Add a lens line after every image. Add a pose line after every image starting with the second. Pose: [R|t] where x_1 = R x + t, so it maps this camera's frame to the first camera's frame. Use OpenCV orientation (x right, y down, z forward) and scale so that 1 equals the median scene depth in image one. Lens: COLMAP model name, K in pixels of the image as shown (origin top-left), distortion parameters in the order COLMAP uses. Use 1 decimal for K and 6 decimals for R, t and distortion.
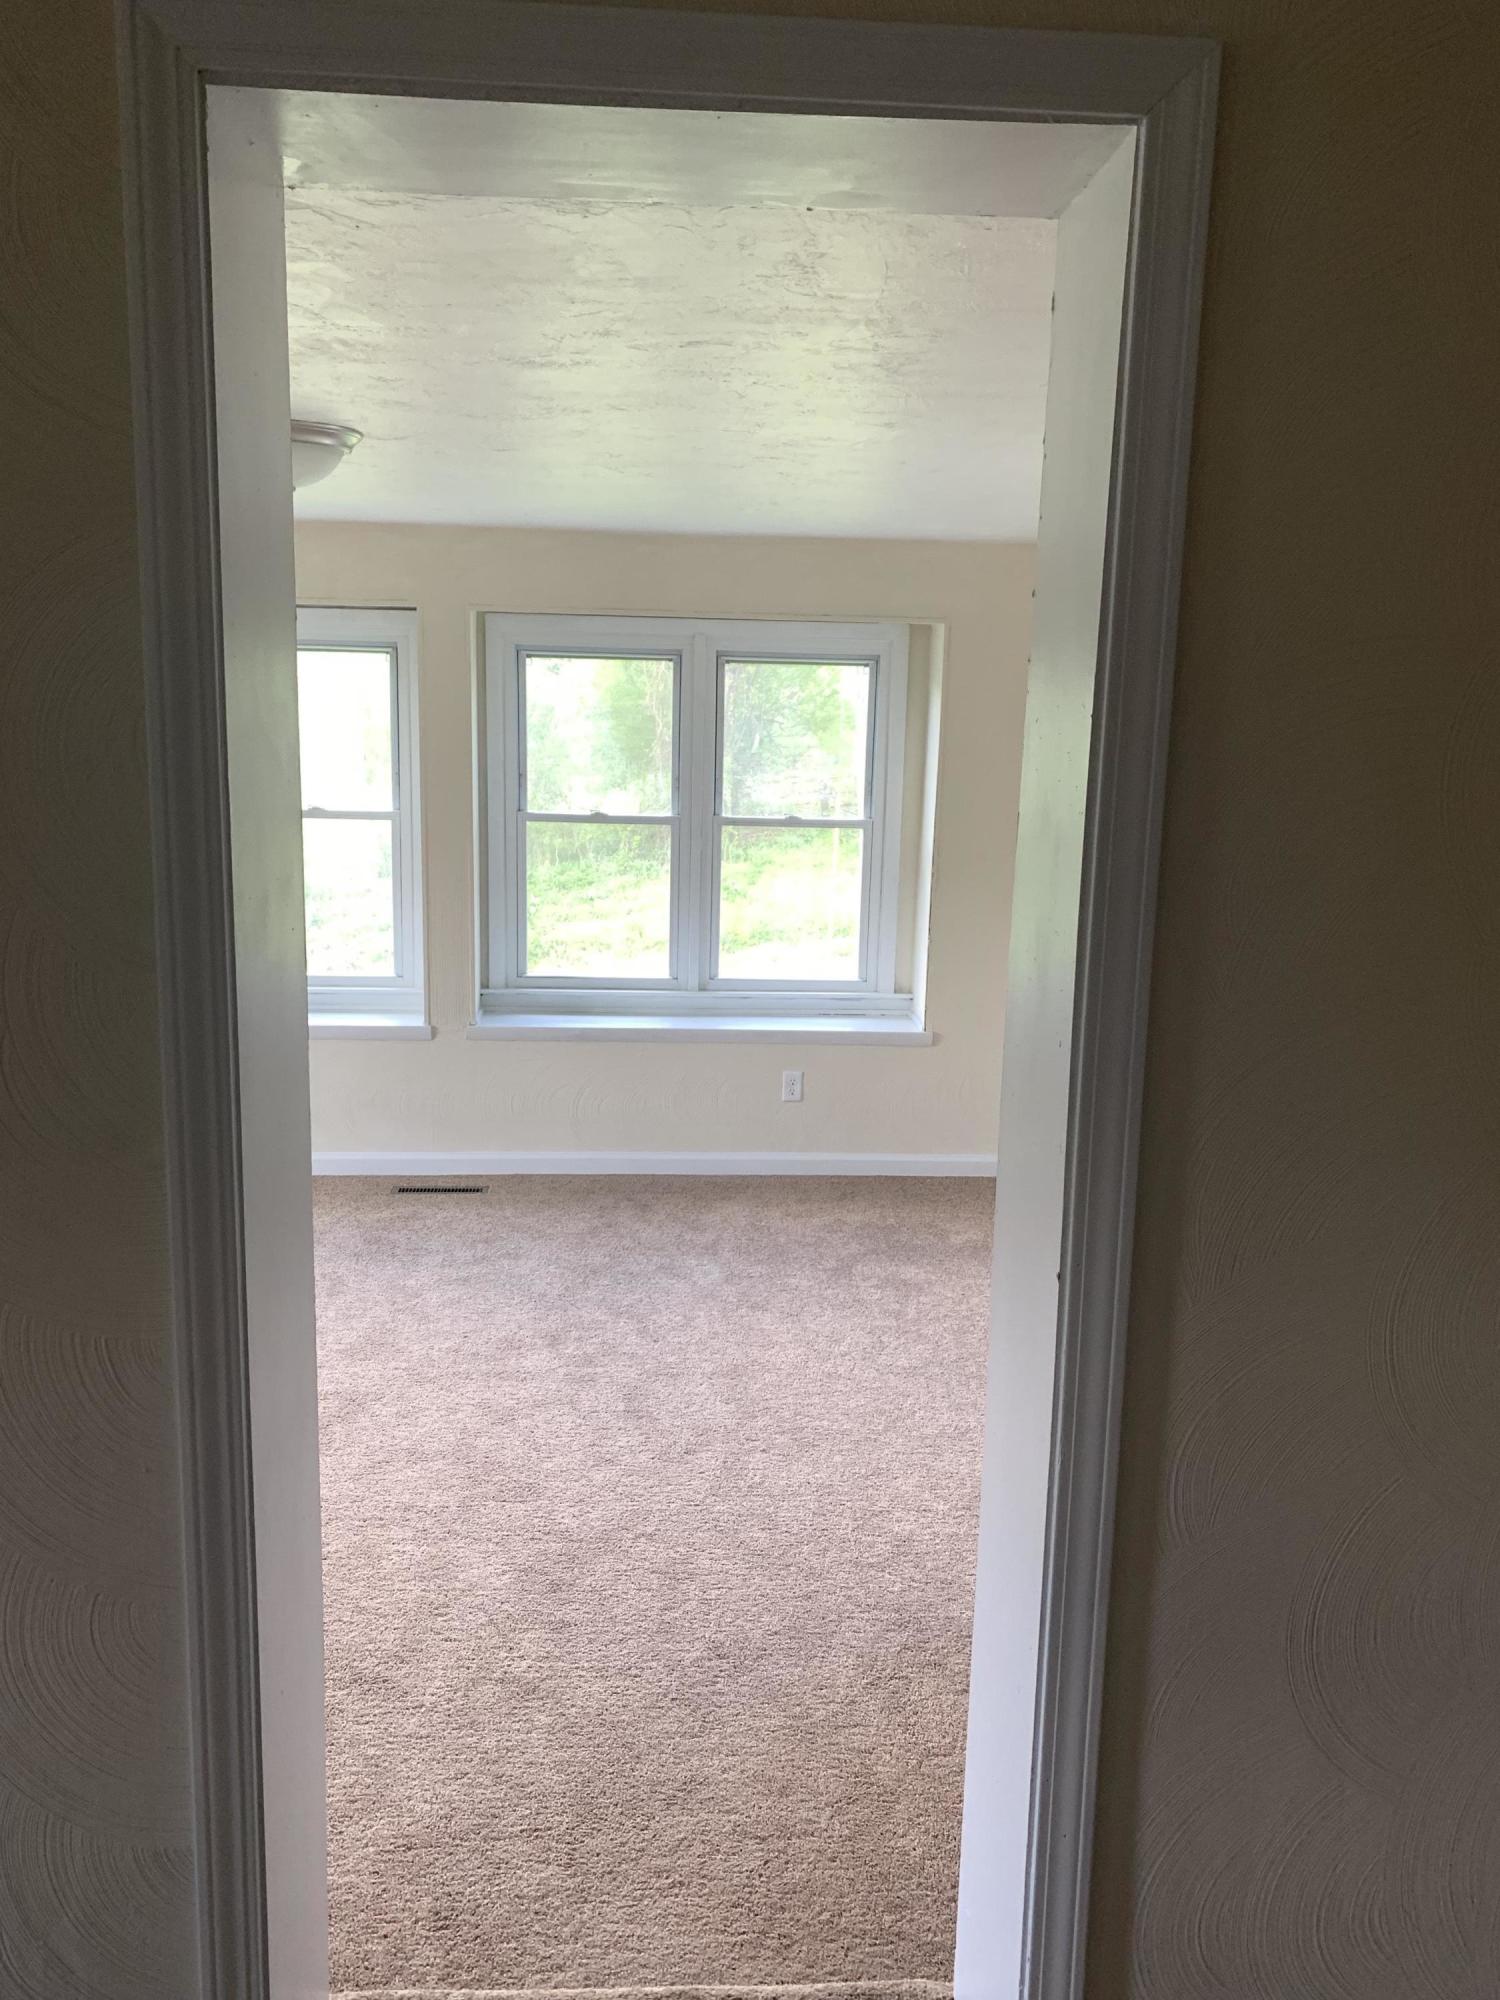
lens RADIAL K [[1372.9, 0, 666.9], [0, 1372.9, 954.3], [0, 0, 1]] dist [0.069022, -0.116601]
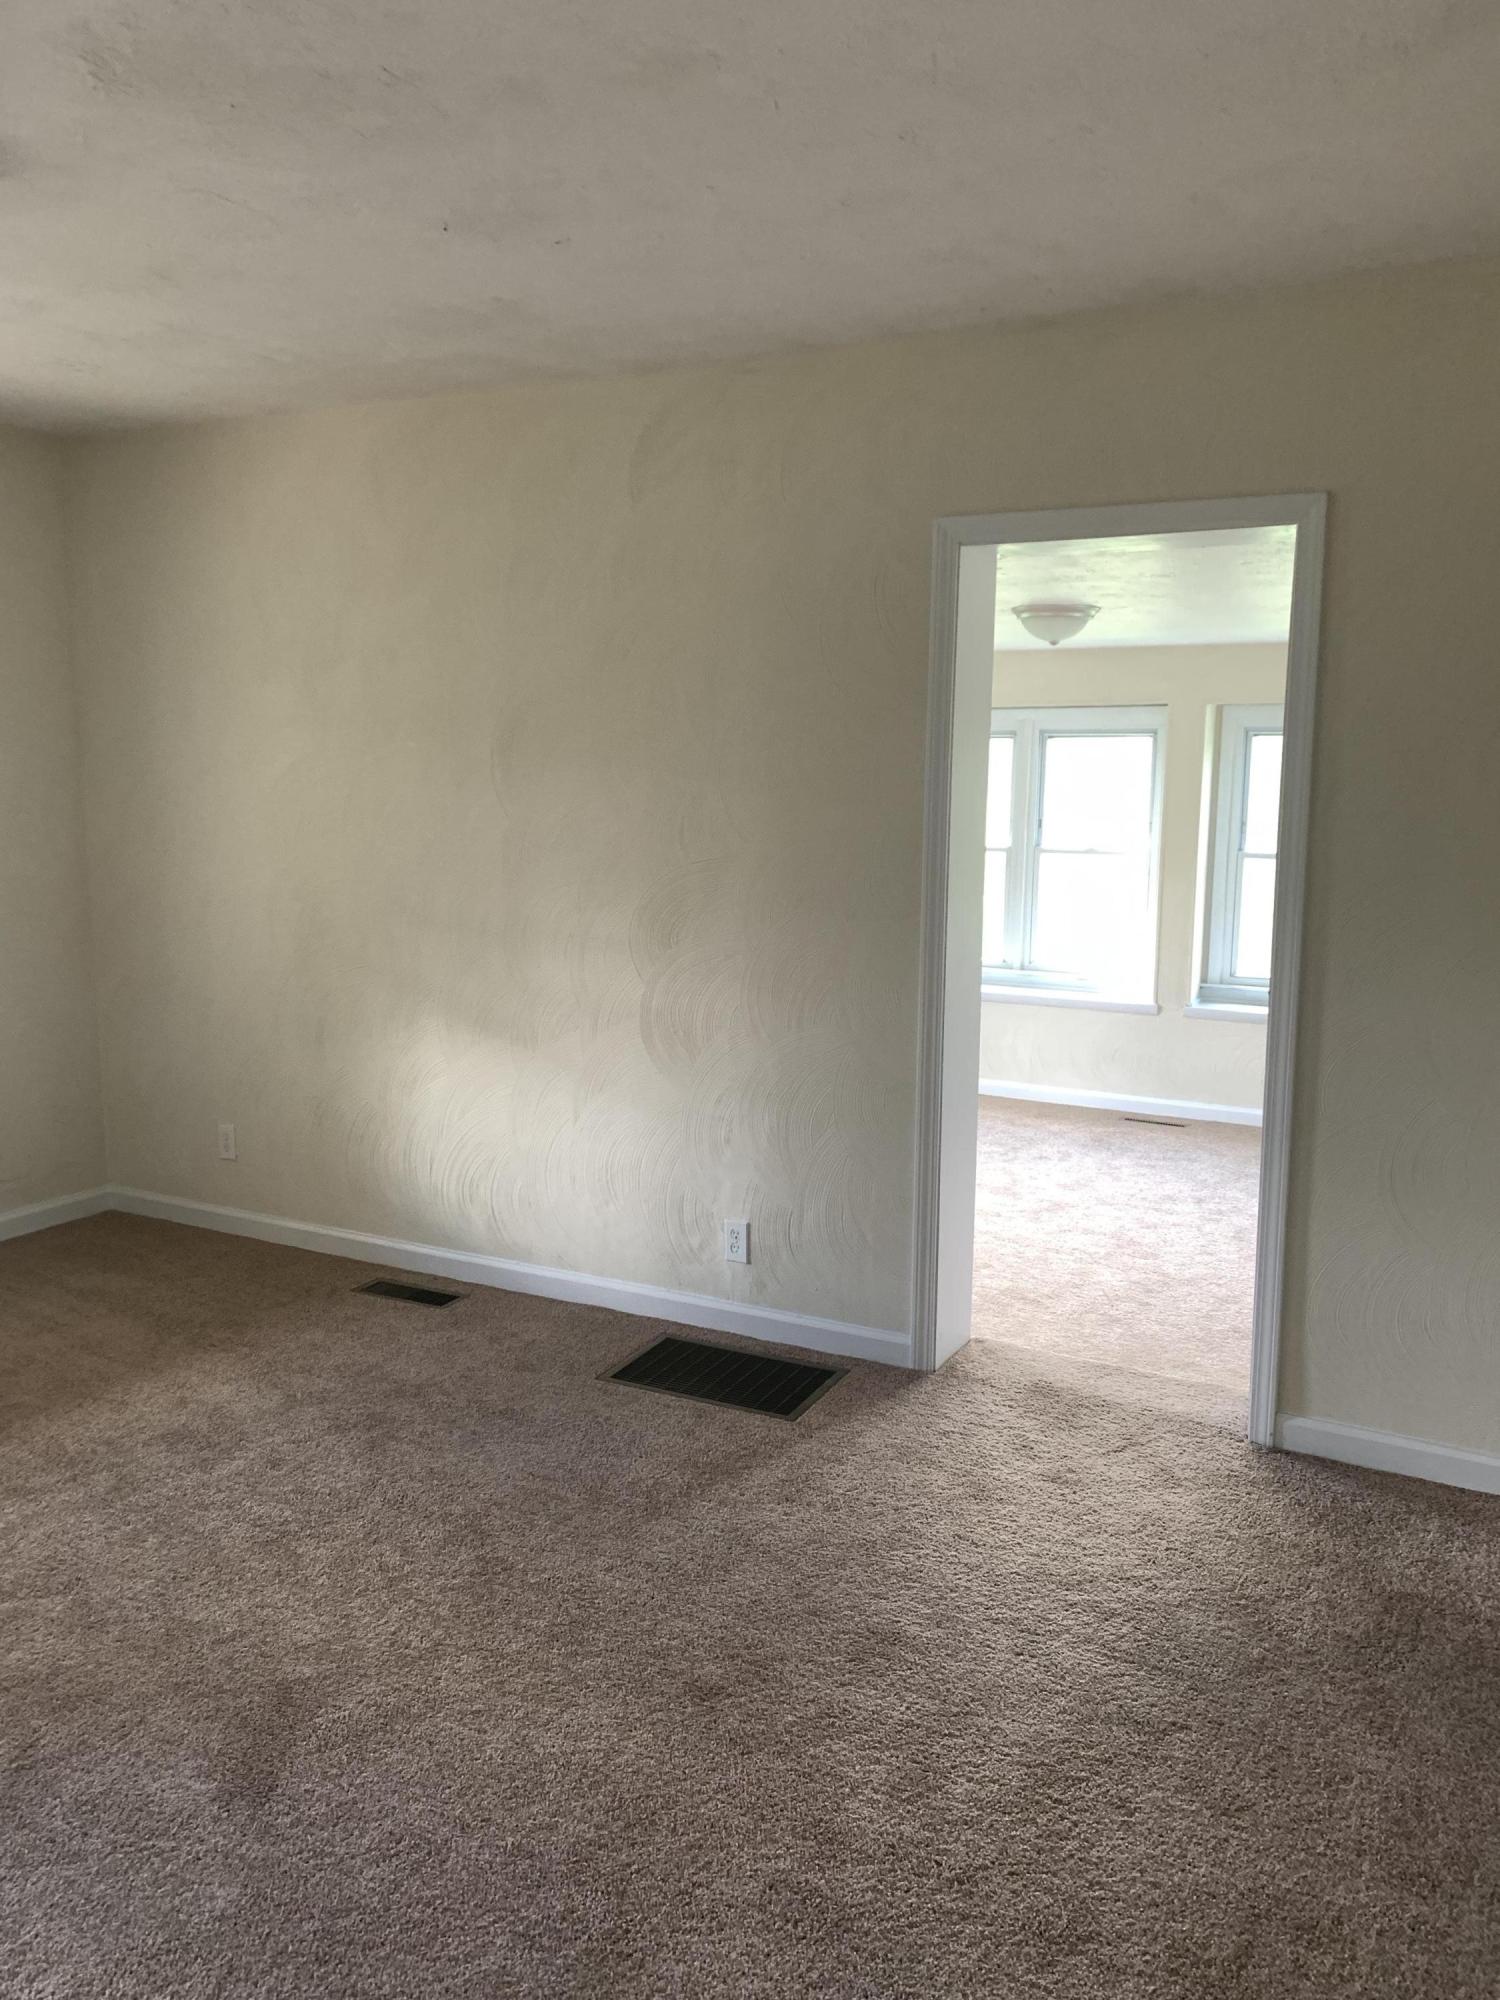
lens RADIAL K [[1535.9, 0, 768.6], [0, 1535.9, 991.2], [0, 0, 1]] dist [0.130480, -0.468009]
pose [[0.860143, 0.057325, -0.506821, 0.398414], [-0.085181, 0.995854, -0.031925, 0.175641], [0.502890, 0.070631, 0.861460, -0.760543]]
